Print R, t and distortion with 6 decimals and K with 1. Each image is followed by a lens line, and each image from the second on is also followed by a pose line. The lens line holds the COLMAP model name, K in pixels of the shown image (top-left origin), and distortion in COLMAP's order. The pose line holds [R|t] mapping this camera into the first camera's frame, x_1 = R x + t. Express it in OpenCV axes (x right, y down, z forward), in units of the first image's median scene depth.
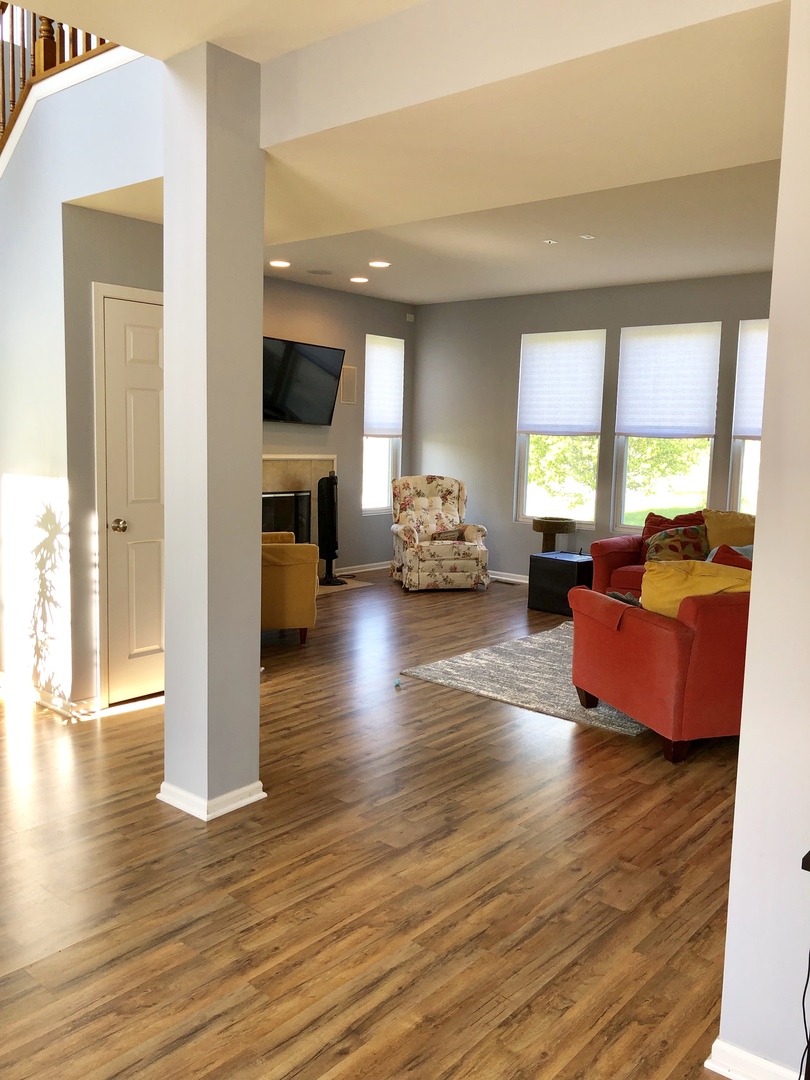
lens RADIAL K [[873.2, 0, 399.1], [0, 873.2, 543.5], [0, 0, 1]] dist [0.093261, -0.287185]
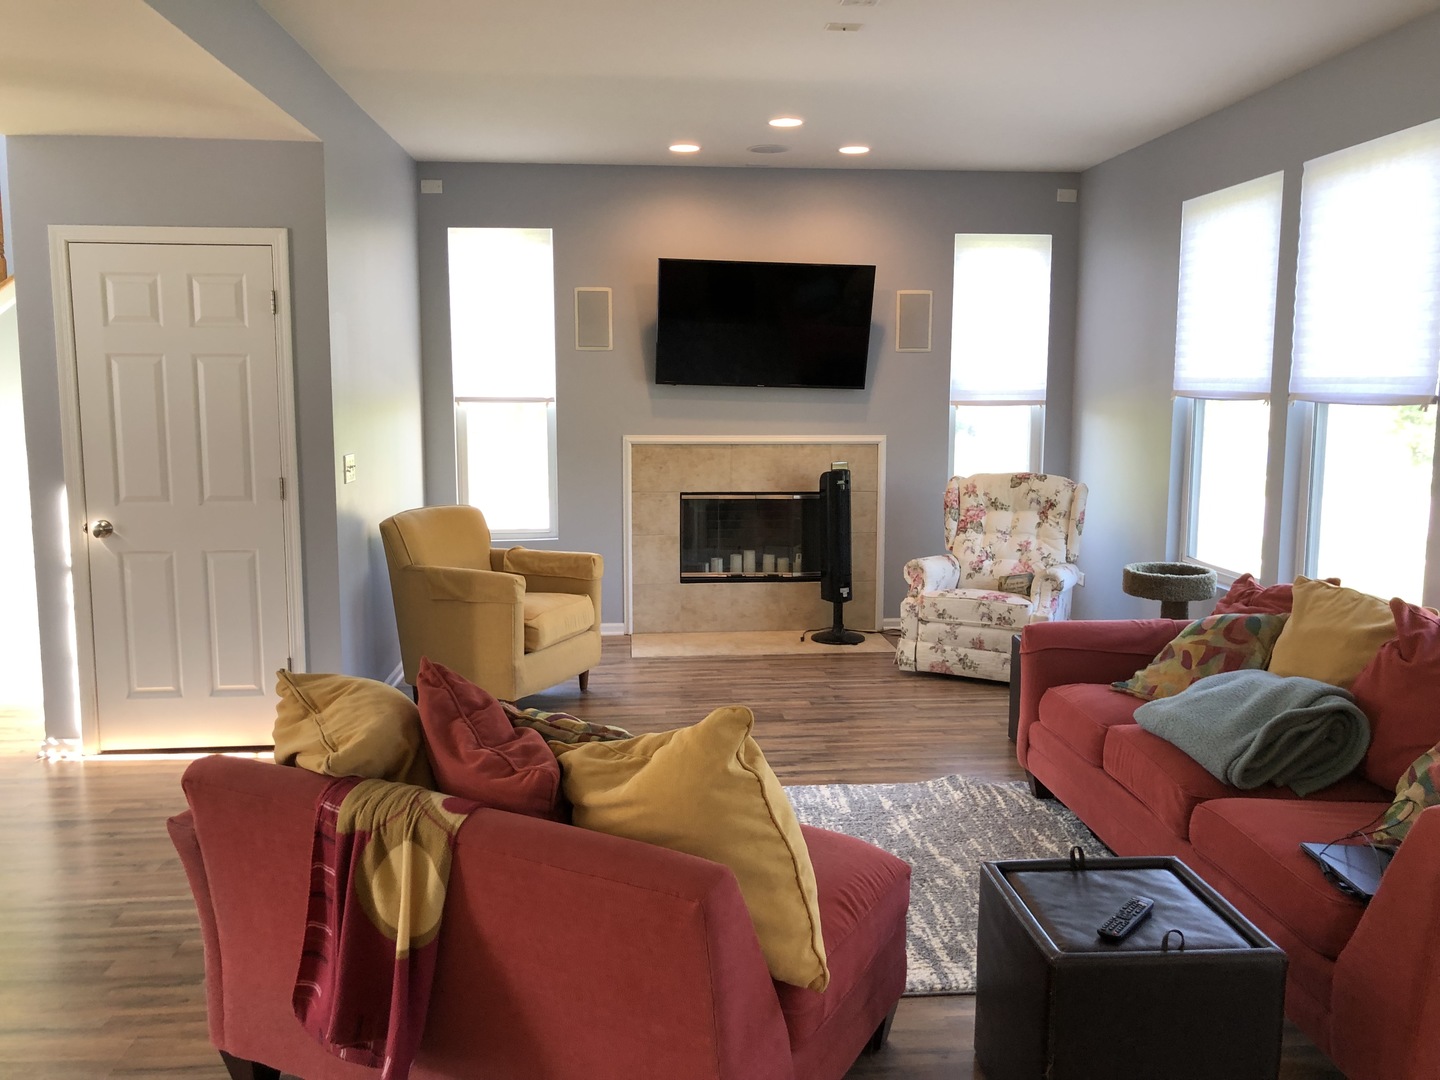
lens RADIAL K [[1172.2, 0, 720.0], [0, 1172.2, 540.0], [0, 0, 1]] dist [0.034027, -0.055083]
pose [[0.715724, 0.070548, -0.694811, 0.480177], [-0.072465, 0.997017, 0.026586, -0.046270], [0.694613, 0.031321, 0.718701, 0.366014]]
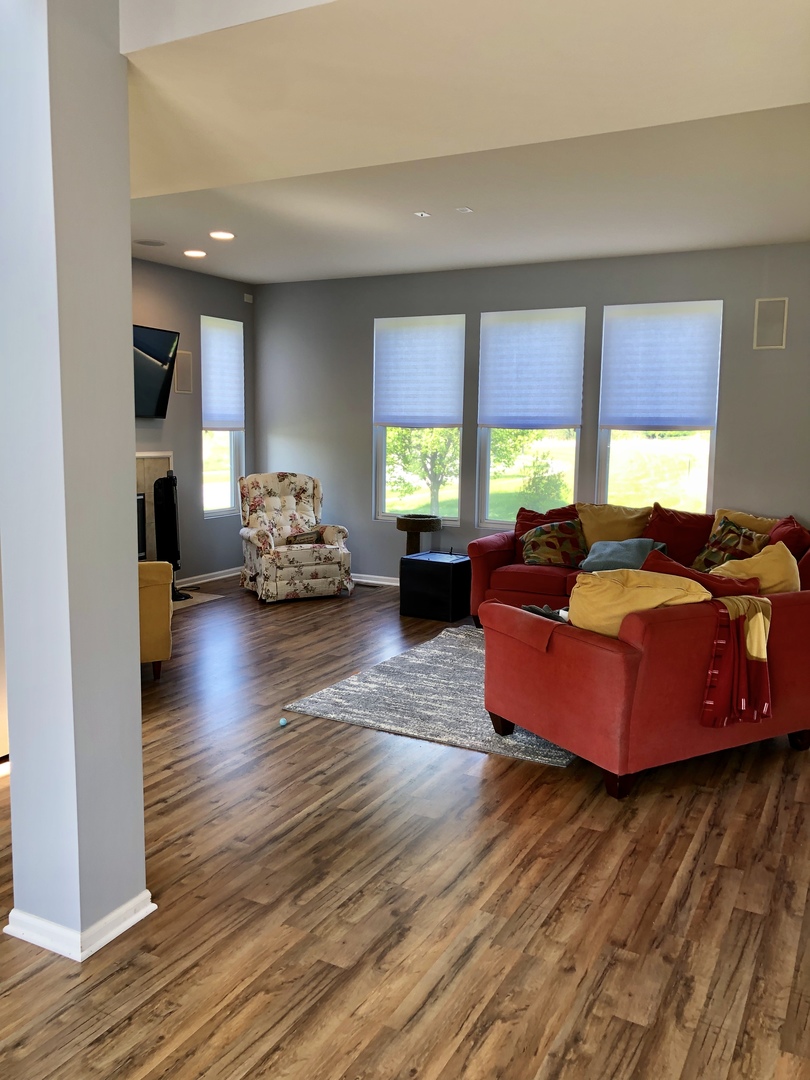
lens RADIAL K [[879.2, 0, 405.0], [0, 879.2, 540.0], [0, 0, 1]] dist [0.034027, -0.055083]
pose [[0.976338, -0.040740, 0.212379, -0.040537], [0.038832, 0.999159, 0.013146, -0.016829], [-0.212736, -0.004588, 0.977099, 0.090206]]
